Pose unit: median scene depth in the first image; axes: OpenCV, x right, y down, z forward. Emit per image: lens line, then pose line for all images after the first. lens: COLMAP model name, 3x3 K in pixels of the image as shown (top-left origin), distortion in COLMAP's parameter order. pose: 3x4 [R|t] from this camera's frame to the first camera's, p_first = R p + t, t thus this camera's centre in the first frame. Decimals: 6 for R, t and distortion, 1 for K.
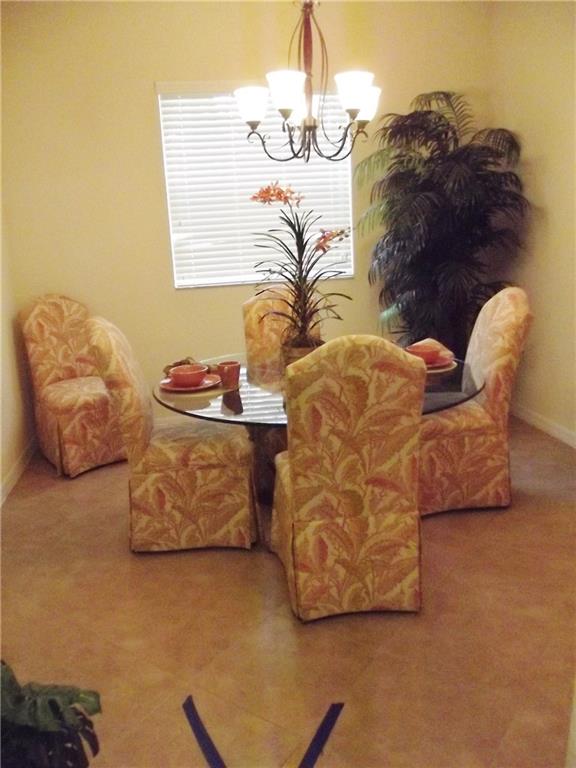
lens RADIAL K [[646.4, 0, 288.0], [0, 646.4, 384.0], [0, 0, 1]] dist [-0.092569, 0.020139]
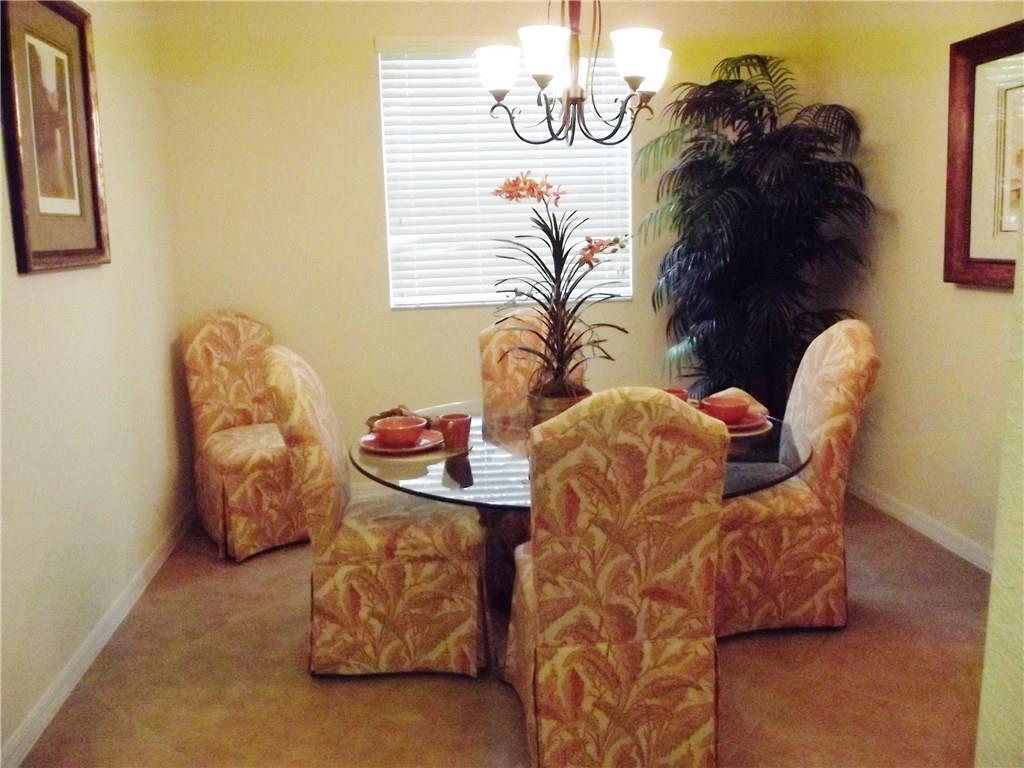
lens RADIAL K [[861.9, 0, 511.6], [0, 861.9, 355.8], [0, 0, 1]] dist [-0.092569, 0.020139]
pose [[0.998825, 0.027607, -0.039839, 0.007721], [-0.031052, 0.995583, -0.088606, -0.015051], [0.037217, 0.089739, 0.995270, 0.032630]]
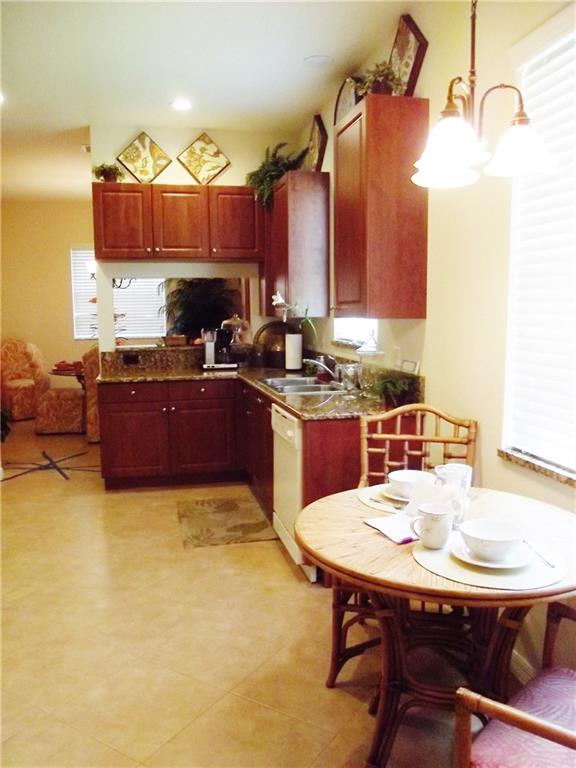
lens RADIAL K [[646.4, 0, 288.0], [0, 646.4, 384.0], [0, 0, 1]] dist [-0.092569, 0.020139]
pose [[0.997545, 0.038194, 0.058697, 0.598820], [-0.030241, 0.990940, -0.130858, 0.365065], [-0.063163, 0.128762, 0.989662, -1.594806]]
